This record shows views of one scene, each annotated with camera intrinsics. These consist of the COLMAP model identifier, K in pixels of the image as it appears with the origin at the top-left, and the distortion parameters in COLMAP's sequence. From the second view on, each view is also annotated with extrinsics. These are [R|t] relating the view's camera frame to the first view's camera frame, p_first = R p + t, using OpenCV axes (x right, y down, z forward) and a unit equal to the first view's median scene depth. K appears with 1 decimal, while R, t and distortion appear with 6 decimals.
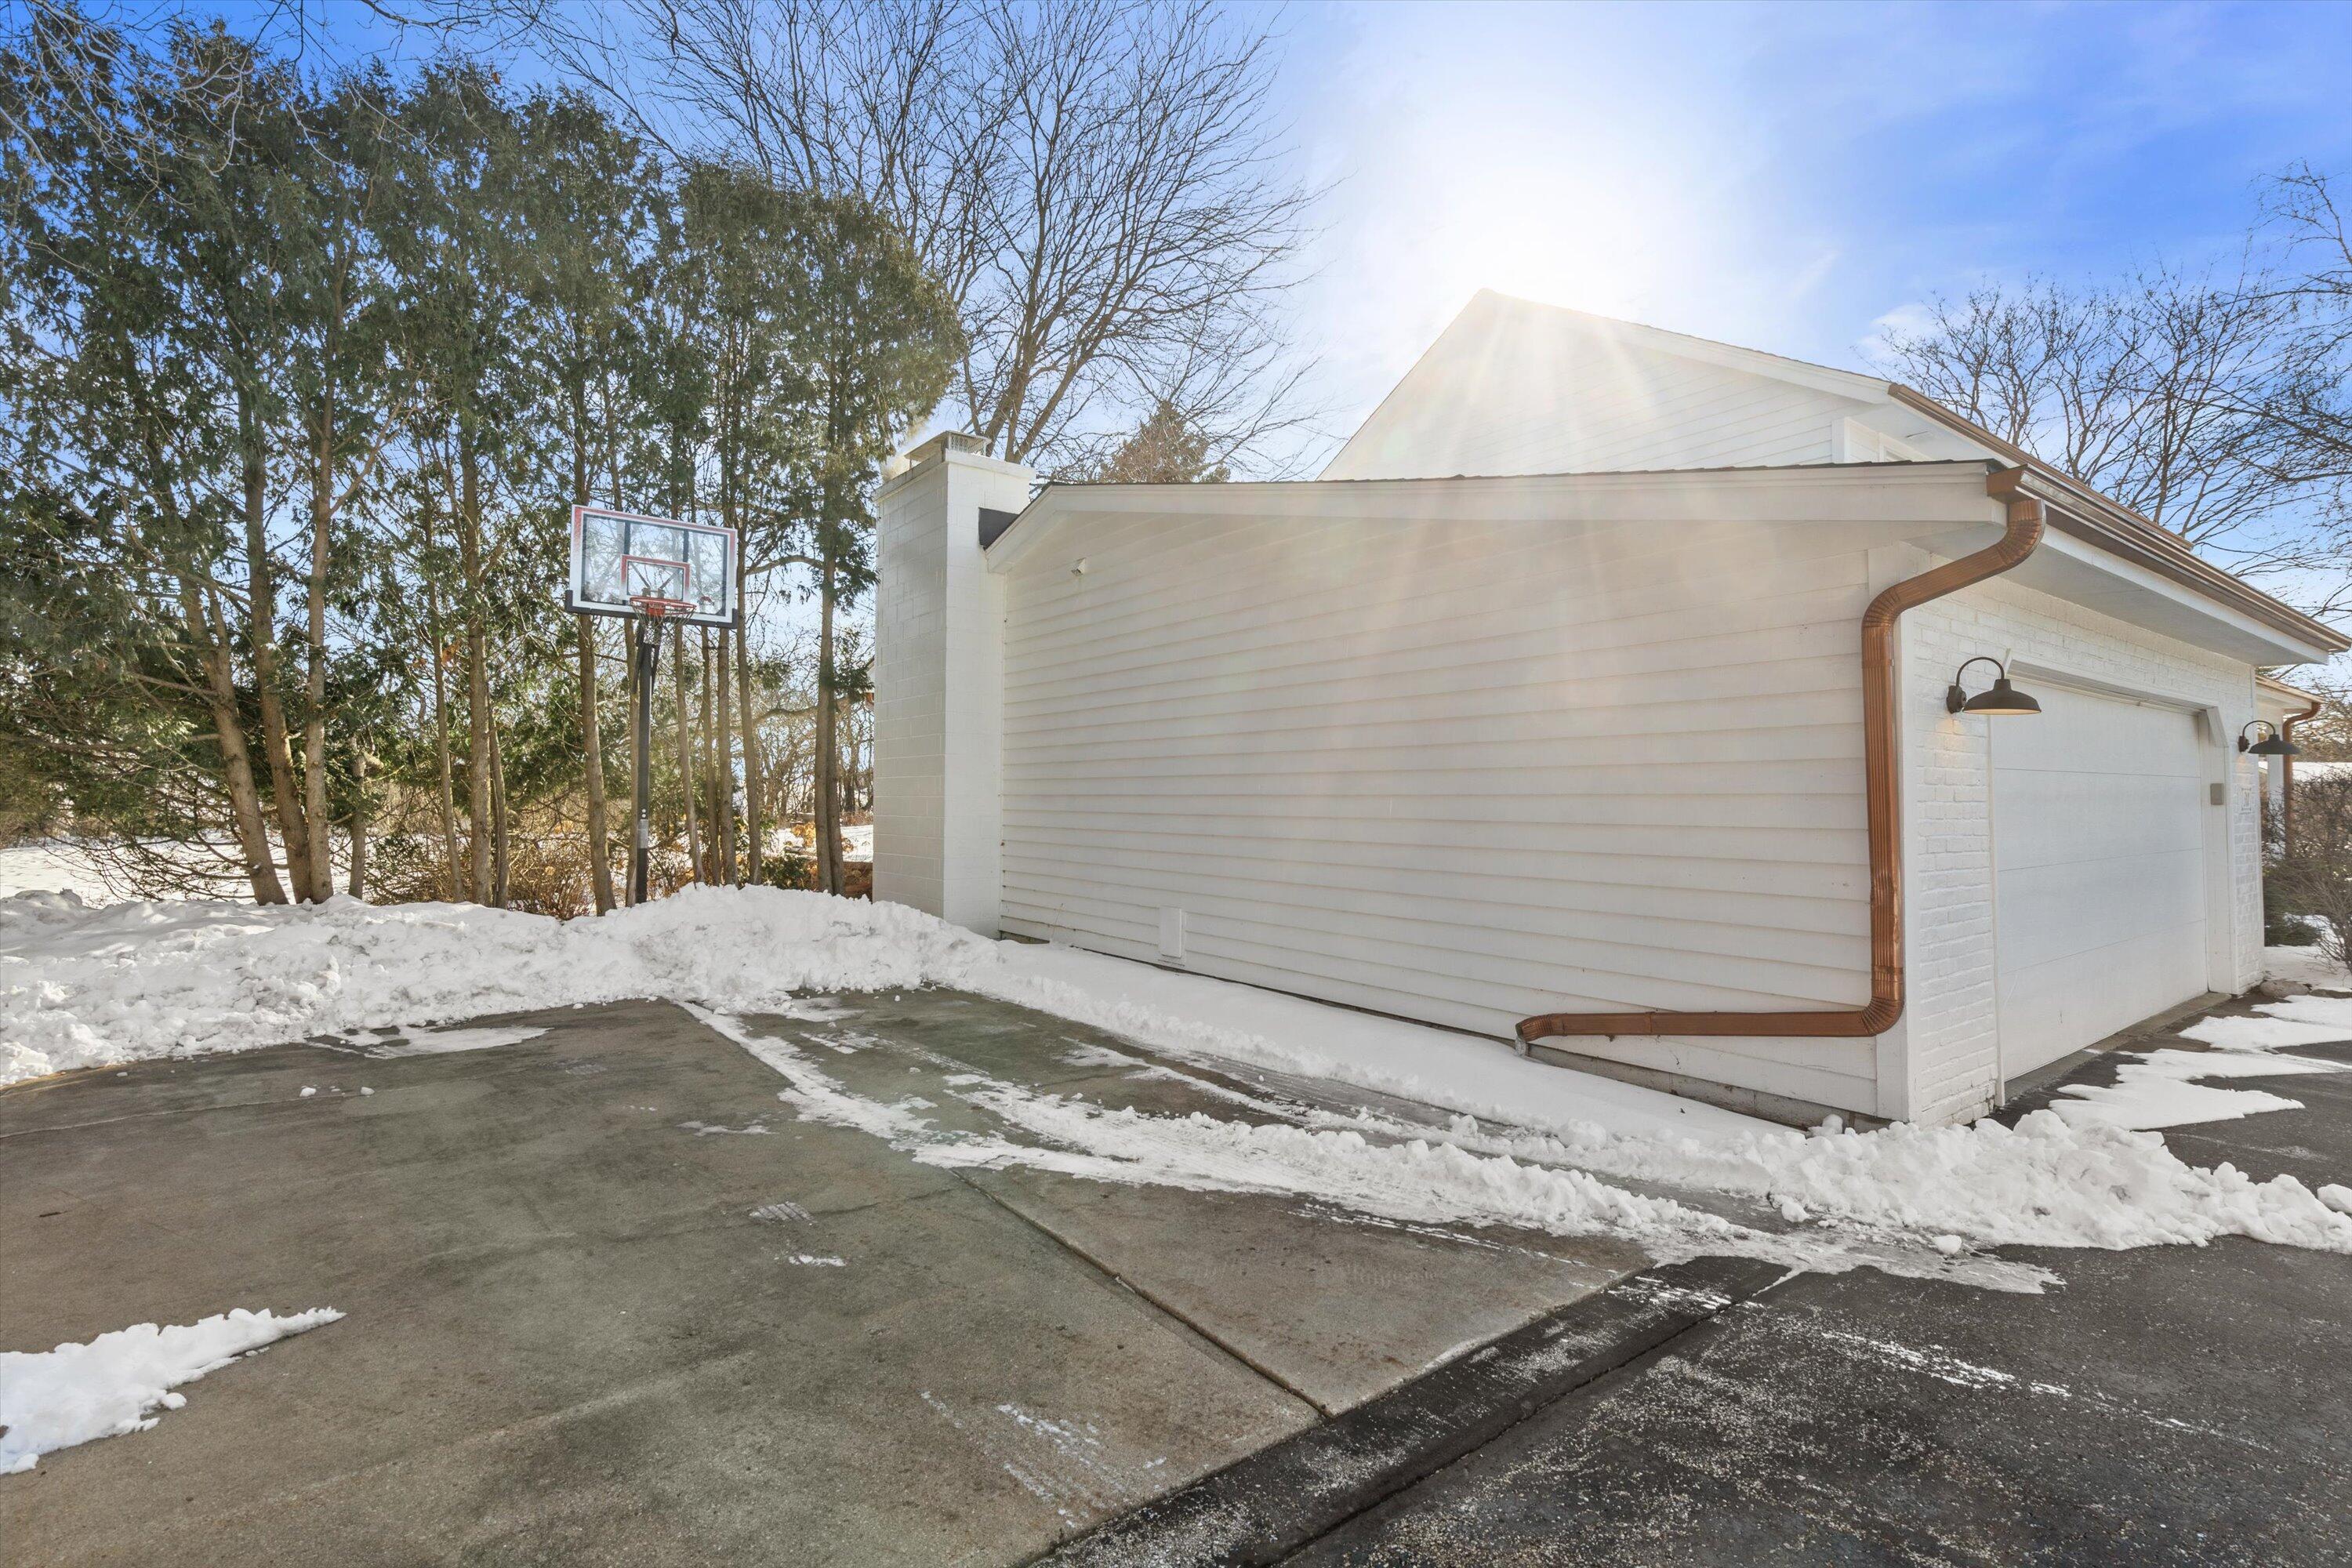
lens RADIAL K [[1072.4, 0, 1182.5], [0, 1072.4, 787.2], [0, 0, 1]] dist [-0.015576, -0.000064]
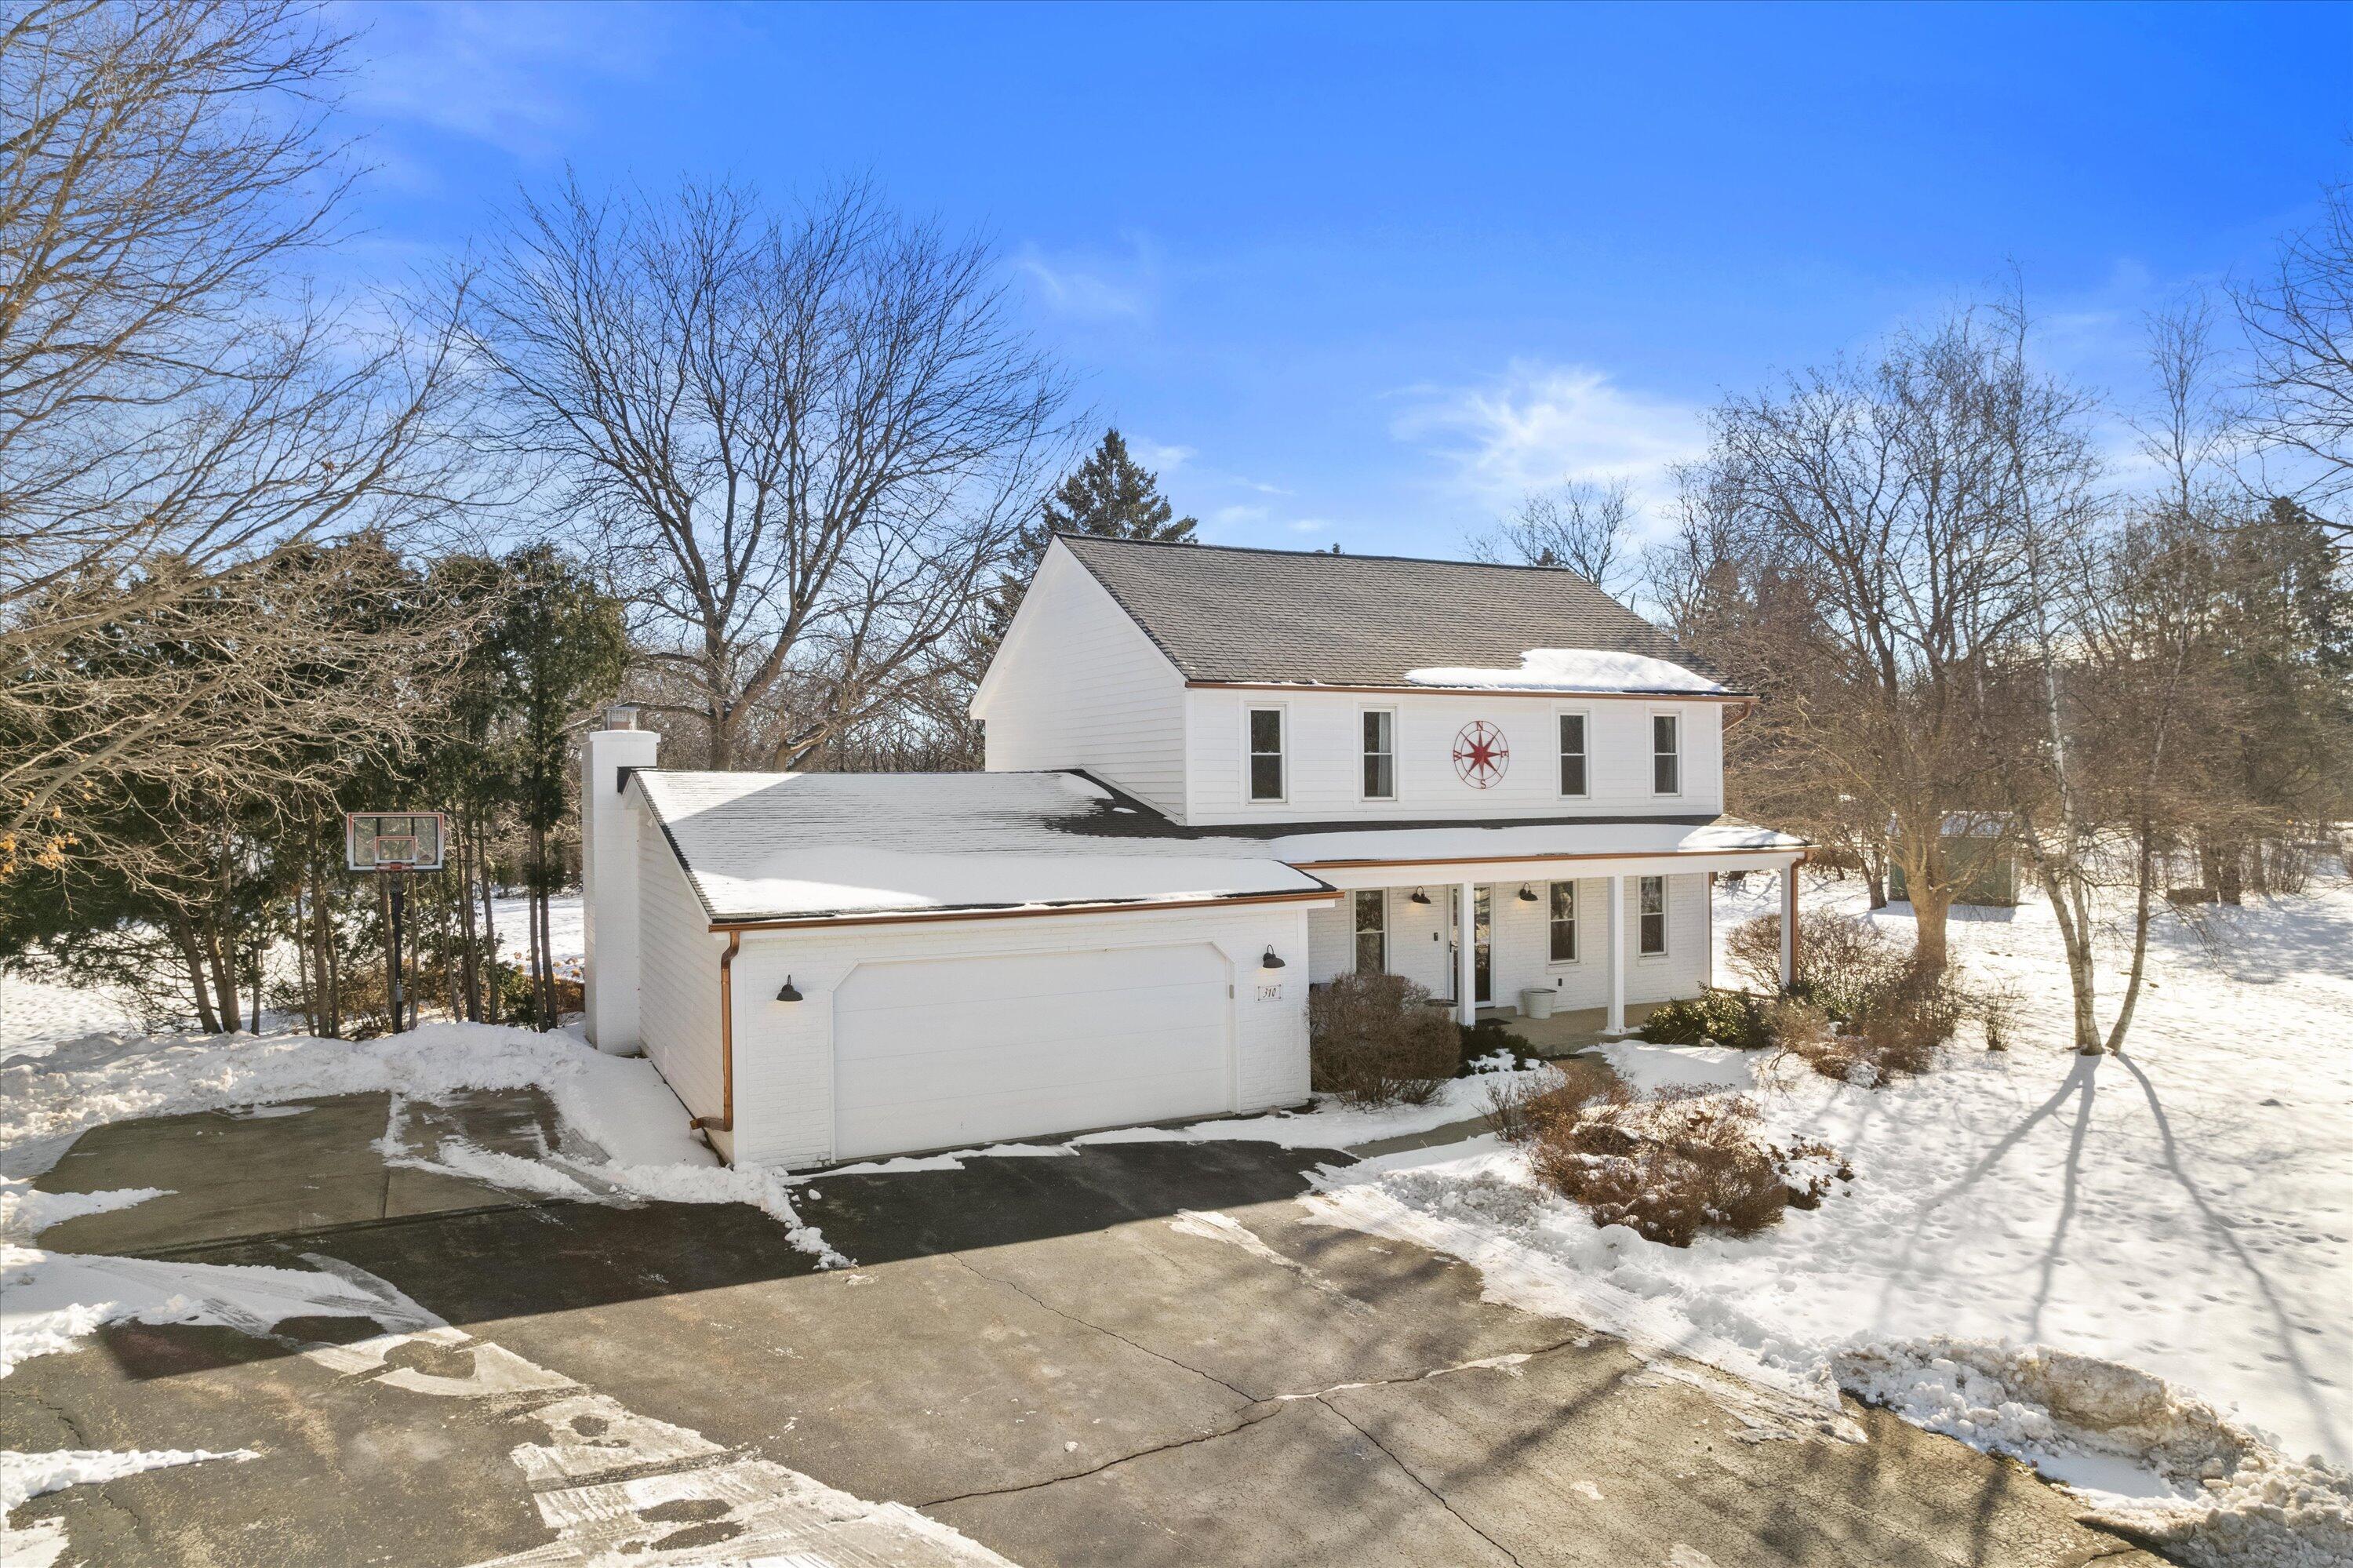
lens RADIAL K [[1485.8, 0, 1162.6], [0, 1485.8, 783.5], [0, 0, 1]] dist [-0.028487, 0.002061]
pose [[0.981267, -0.016535, -0.191940, 1.583507], [0.017551, 0.999840, 0.003591, -0.383173], [0.191850, -0.006893, 0.981400, -1.474835]]
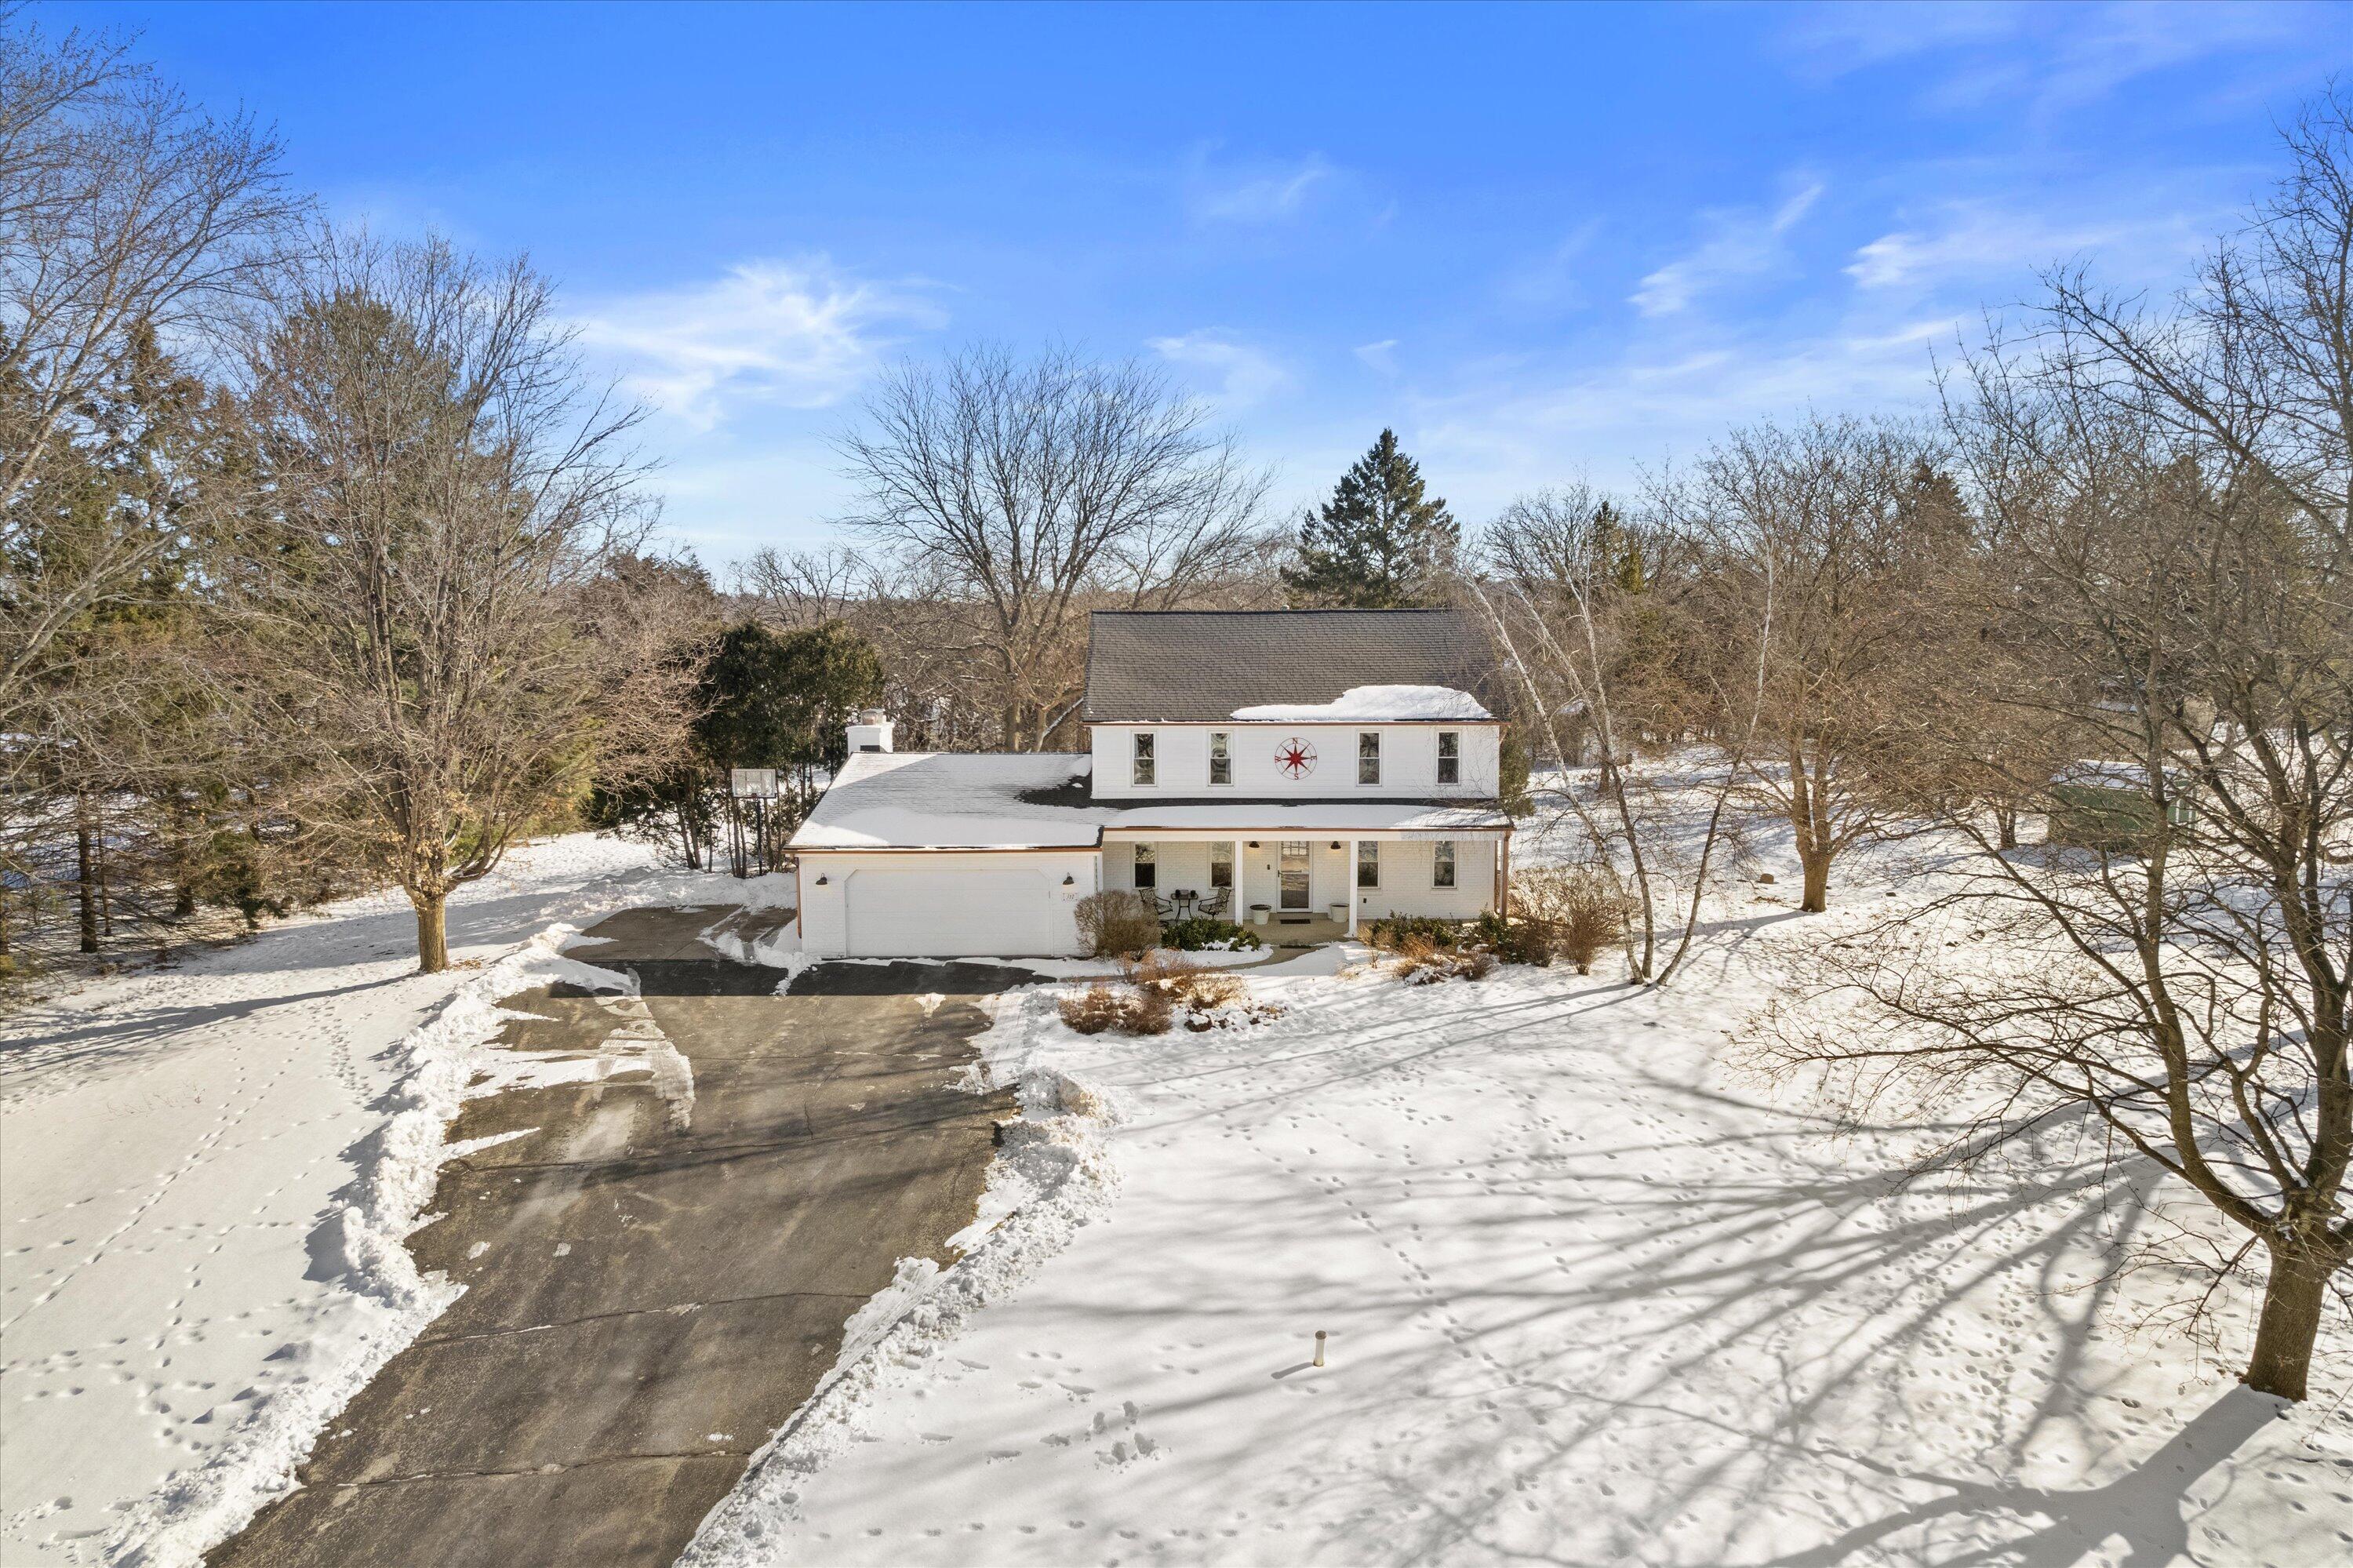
lens RADIAL K [[1485.8, 0, 1162.6], [0, 1485.8, 783.5], [0, 0, 1]] dist [-0.028487, 0.002061]
pose [[0.786619, 0.057818, -0.614725, 4.821073], [0.015753, 0.993402, 0.113593, -0.996695], [0.617237, -0.099038, 0.780519, -2.662227]]
